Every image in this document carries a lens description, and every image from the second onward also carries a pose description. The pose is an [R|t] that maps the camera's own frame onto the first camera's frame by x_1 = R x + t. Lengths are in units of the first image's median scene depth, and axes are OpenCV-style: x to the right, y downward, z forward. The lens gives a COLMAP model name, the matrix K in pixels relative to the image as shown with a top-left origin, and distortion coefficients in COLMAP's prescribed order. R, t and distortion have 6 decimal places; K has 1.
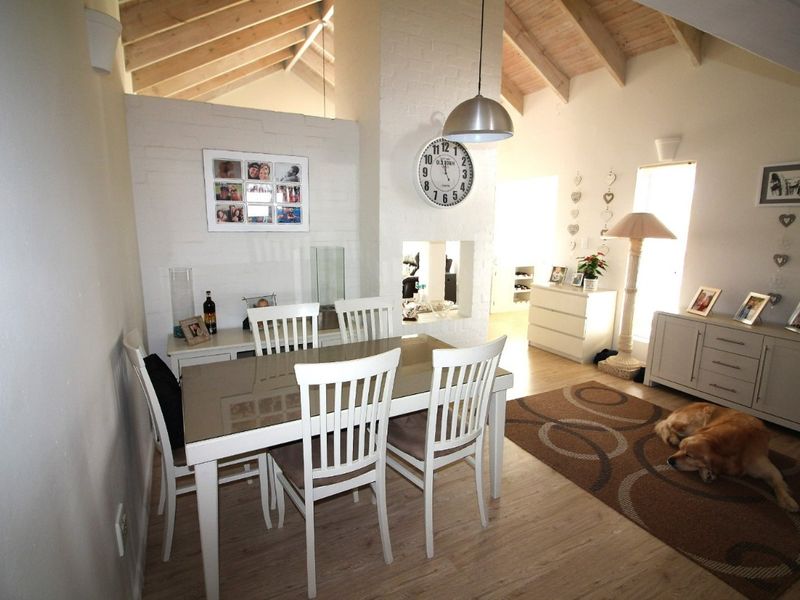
lens RADIAL K [[416.5, 0, 399.4], [0, 416.5, 299.5], [0, 0, 1]] dist [-0.015145, -0.002448]
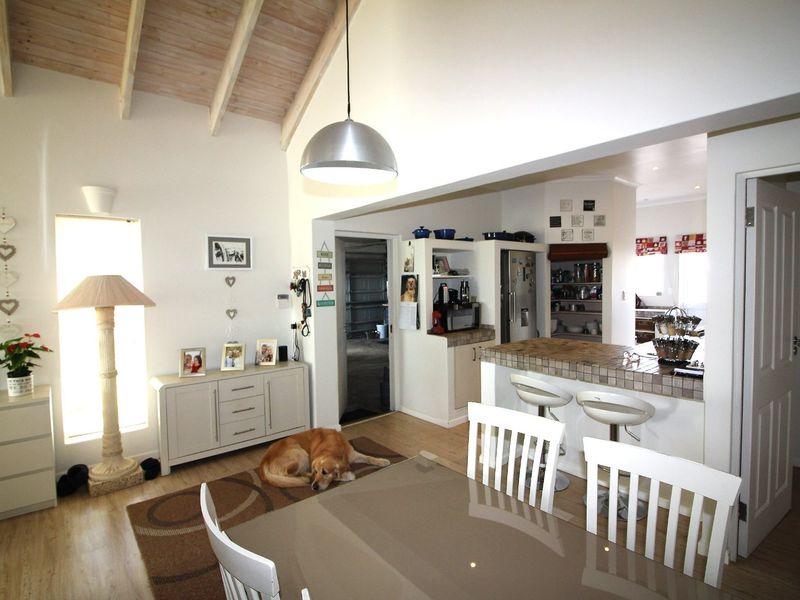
lens RADIAL K [[416.5, 0, 401.5], [0, 416.5, 298.1], [0, 0, 1]] dist [-0.015145, -0.002448]
pose [[-0.213681, -0.052059, 0.975515, -0.353349], [0.188462, 0.977624, 0.093454, -0.152431], [-0.958552, 0.203817, -0.199088, 0.710505]]
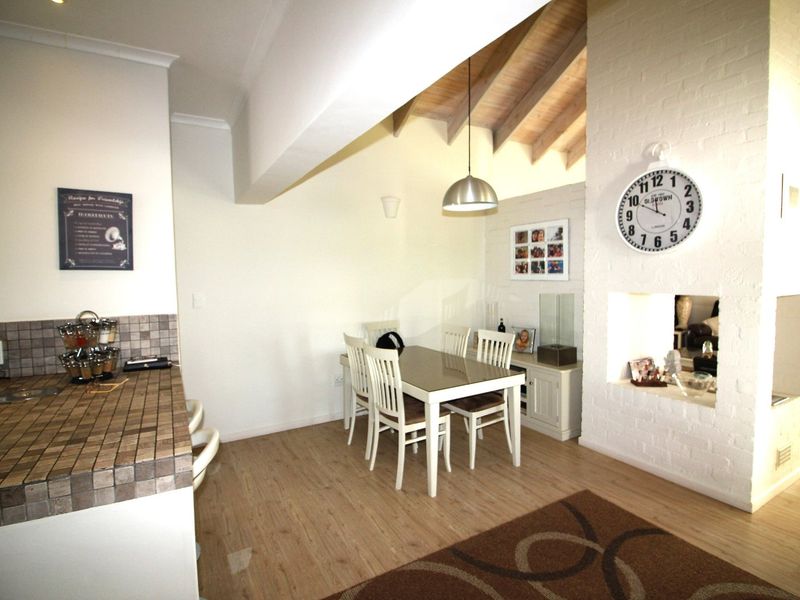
lens RADIAL K [[416.5, 0, 395.9], [0, 416.5, 297.4], [0, 0, 1]] dist [-0.015145, -0.002448]
pose [[0.022737, 0.048809, -0.998549, 0.948464], [-0.165111, 0.985275, 0.044401, -0.090690], [0.986013, 0.163862, 0.030461, 0.509133]]
